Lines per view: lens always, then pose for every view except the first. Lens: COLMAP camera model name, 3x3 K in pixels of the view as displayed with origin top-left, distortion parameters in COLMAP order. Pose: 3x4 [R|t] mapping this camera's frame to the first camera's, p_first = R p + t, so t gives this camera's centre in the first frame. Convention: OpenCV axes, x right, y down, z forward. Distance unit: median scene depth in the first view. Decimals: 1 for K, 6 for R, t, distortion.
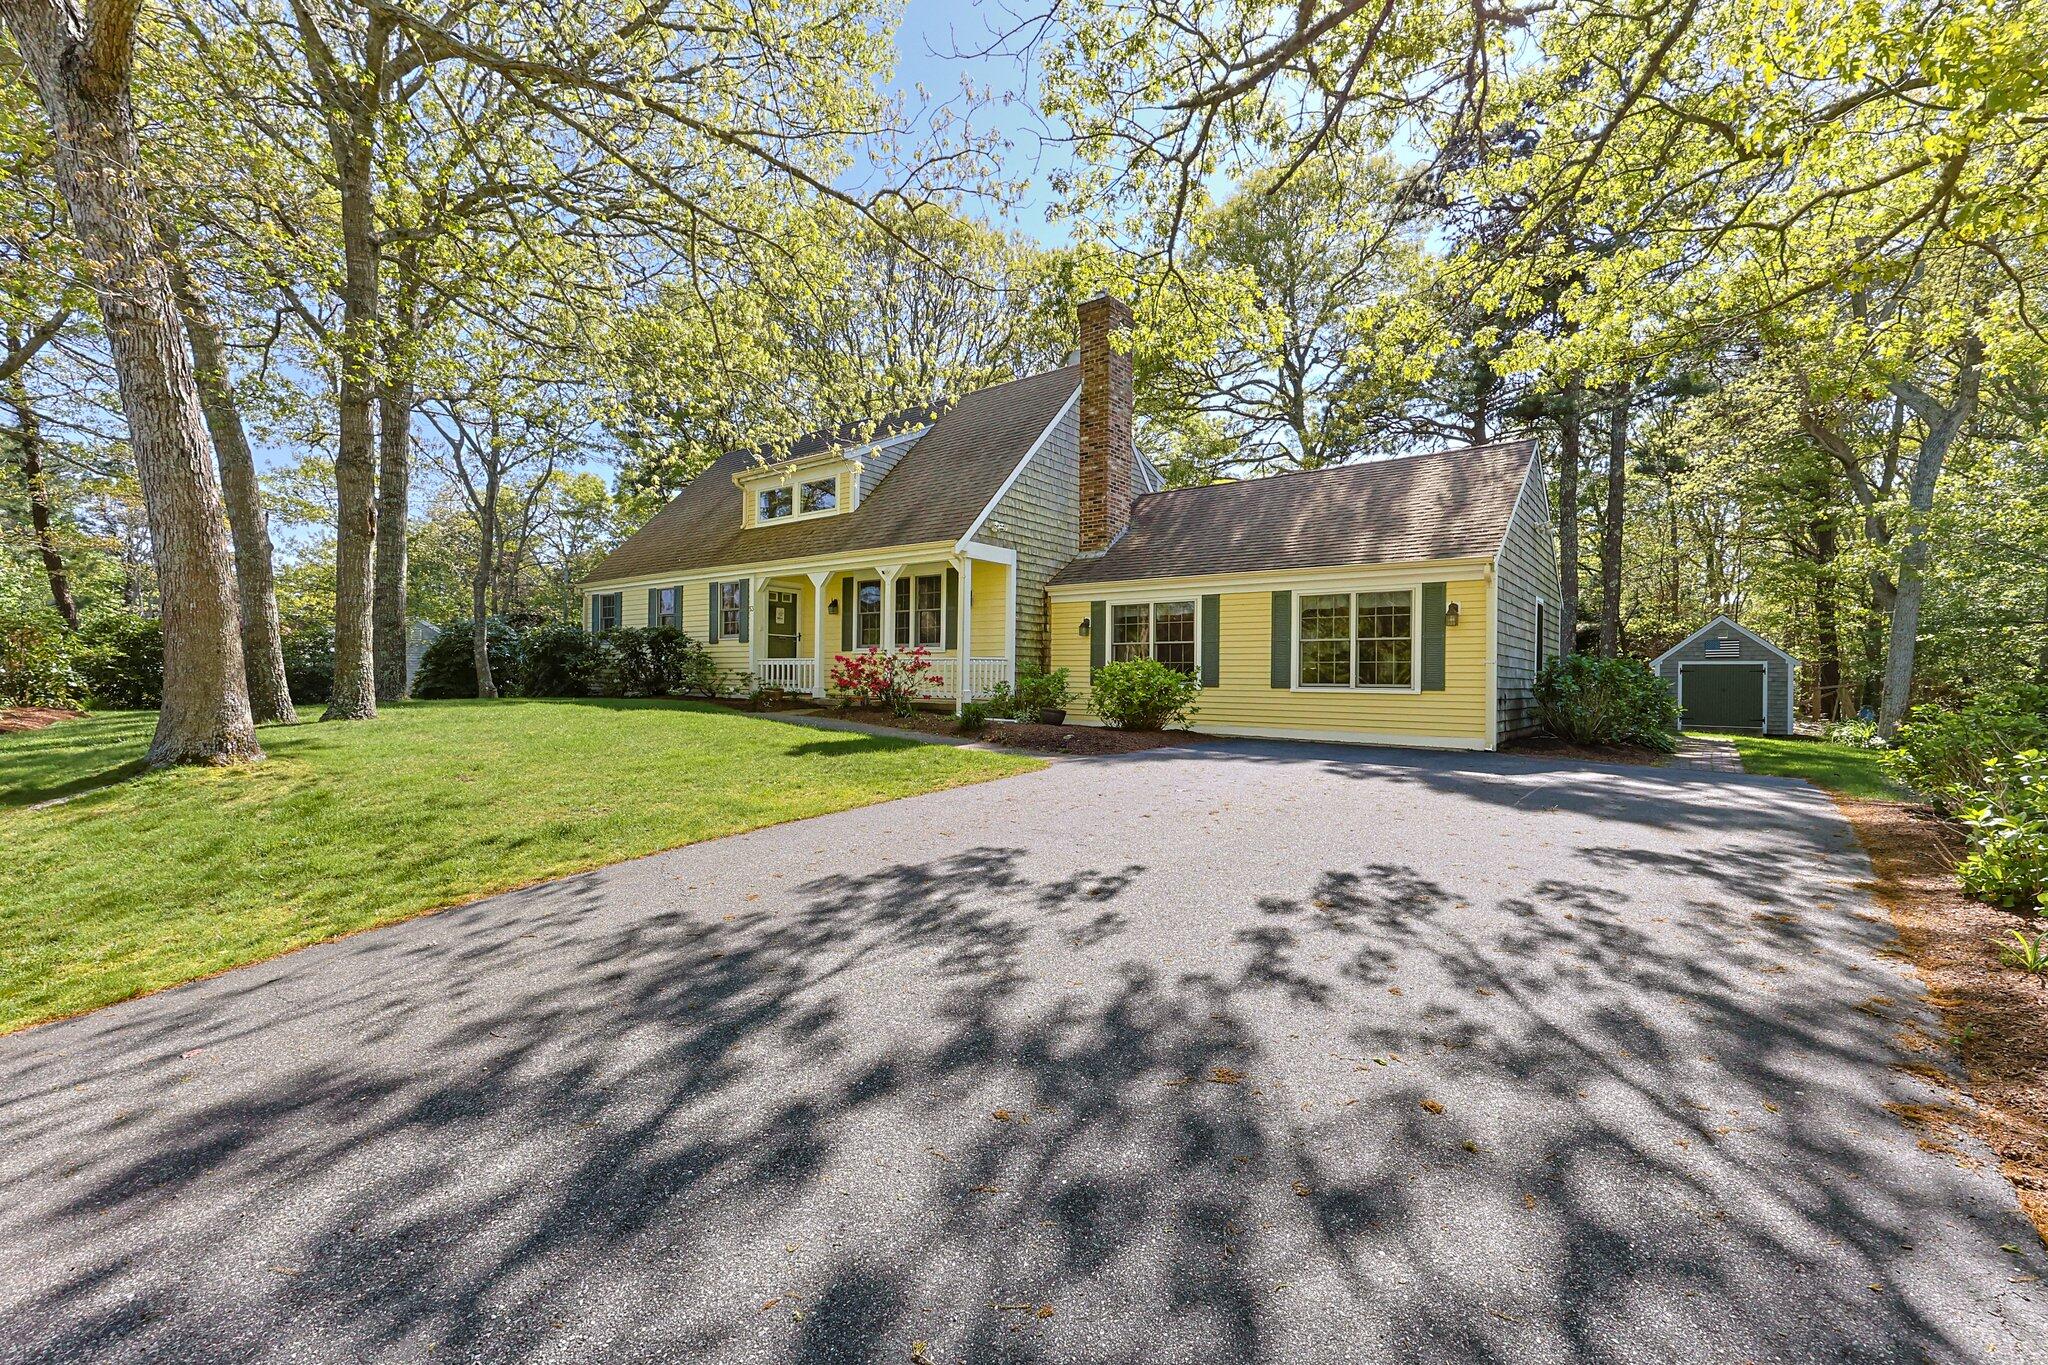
lens RADIAL K [[871.9, 0, 1024.0], [0, 871.9, 682.5], [0, 0, 1]] dist [0.010622, 0.000325]
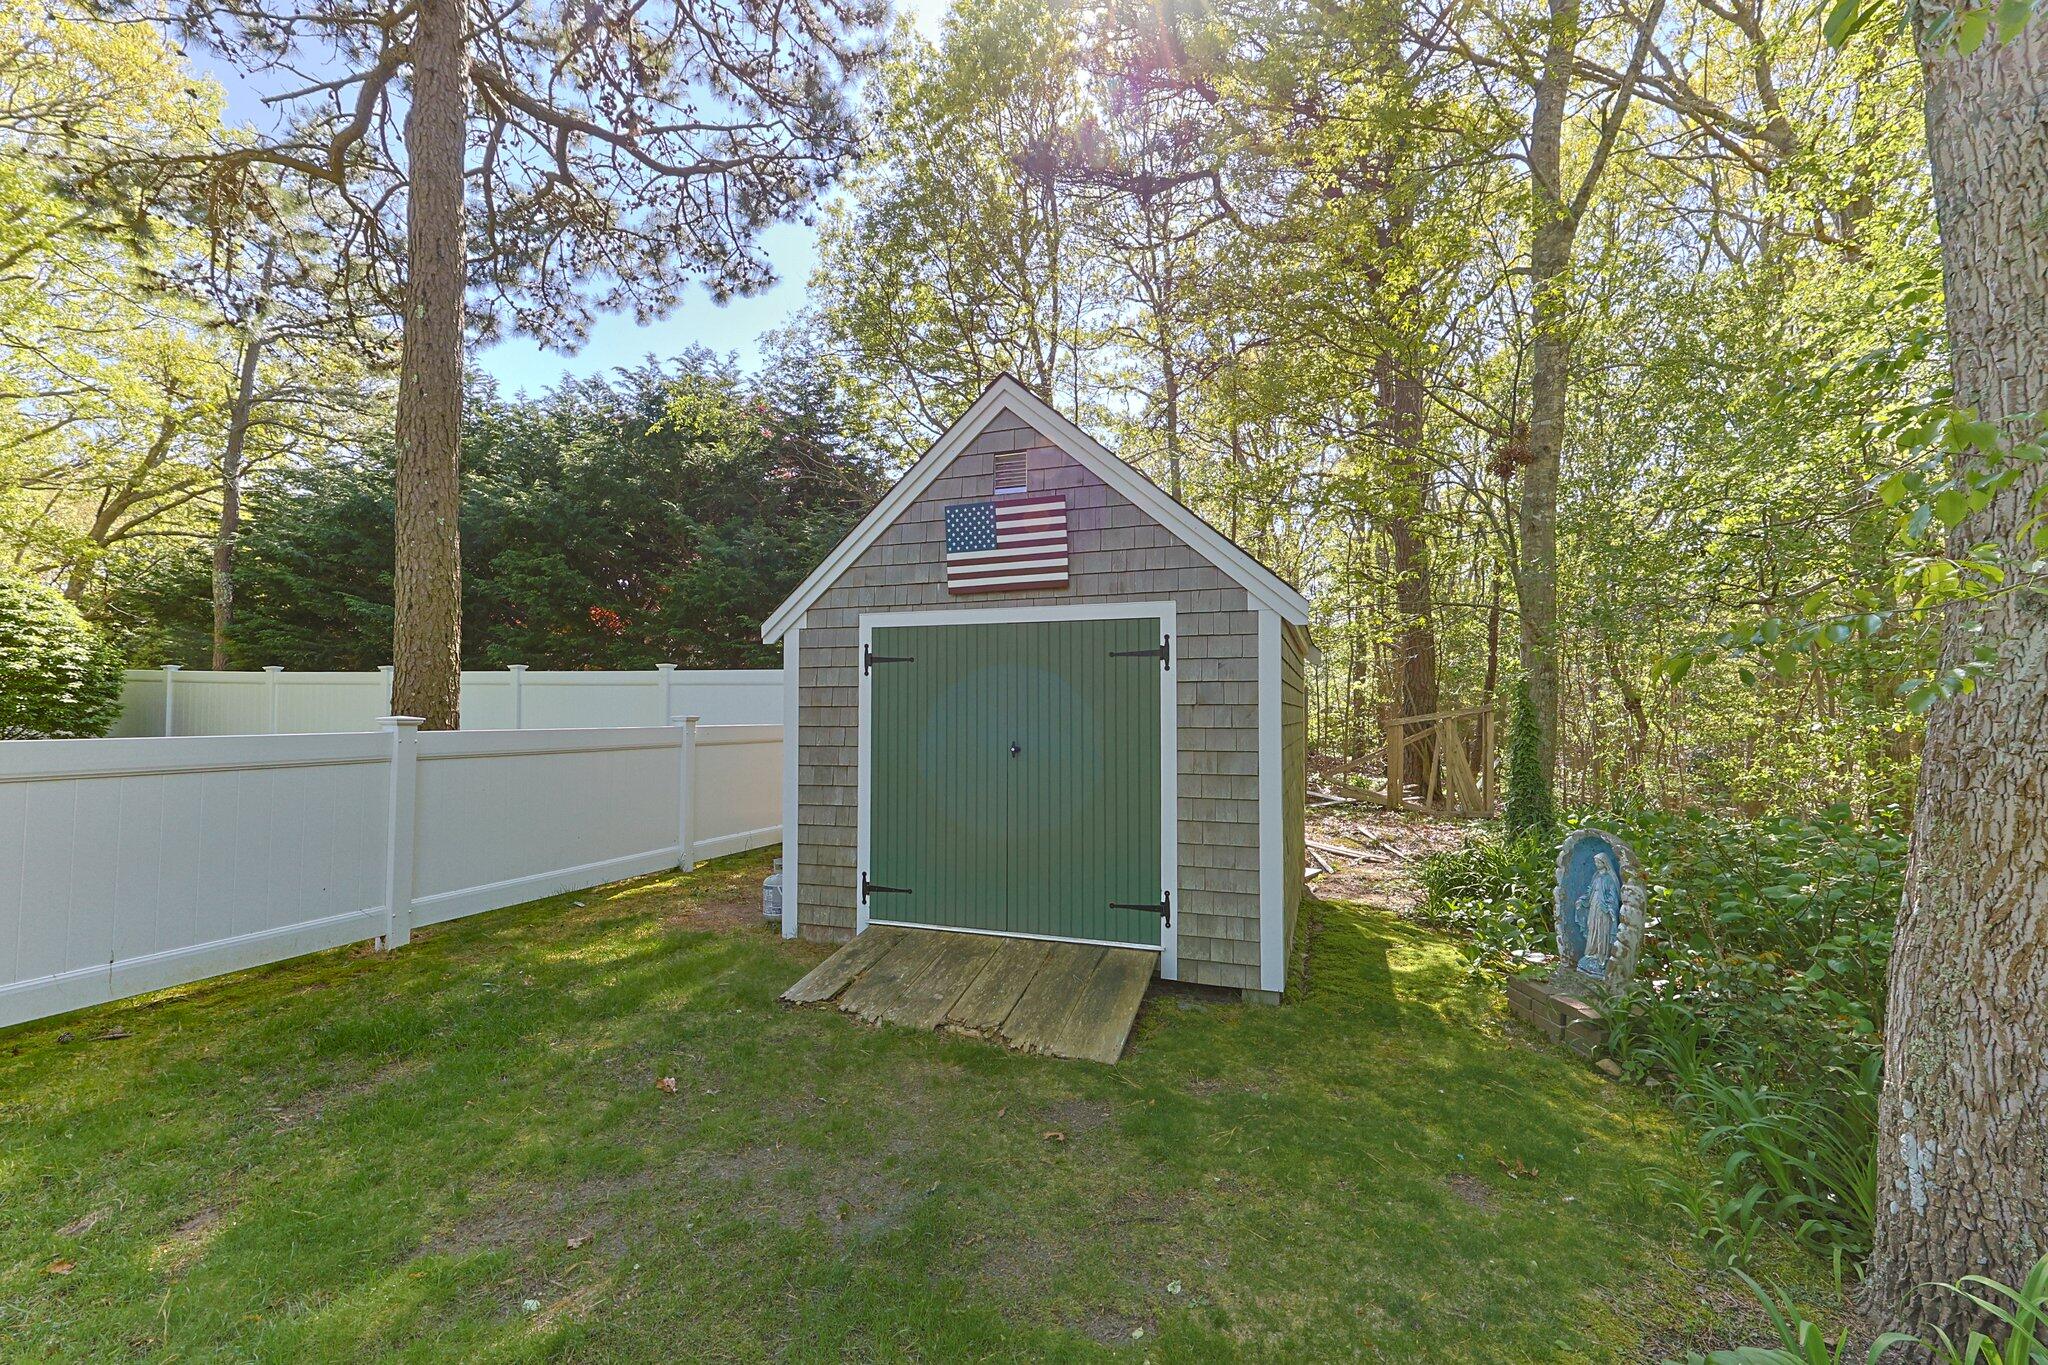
lens RADIAL K [[871.9, 0, 1024.0], [0, 871.9, 682.5], [0, 0, 1]] dist [0.010622, 0.000325]
pose [[0.947613, 0.001873, 0.319415, 0.736422], [0.007099, 0.999612, -0.026921, -0.001400], [-0.319342, 0.027778, 0.947232, 0.809790]]
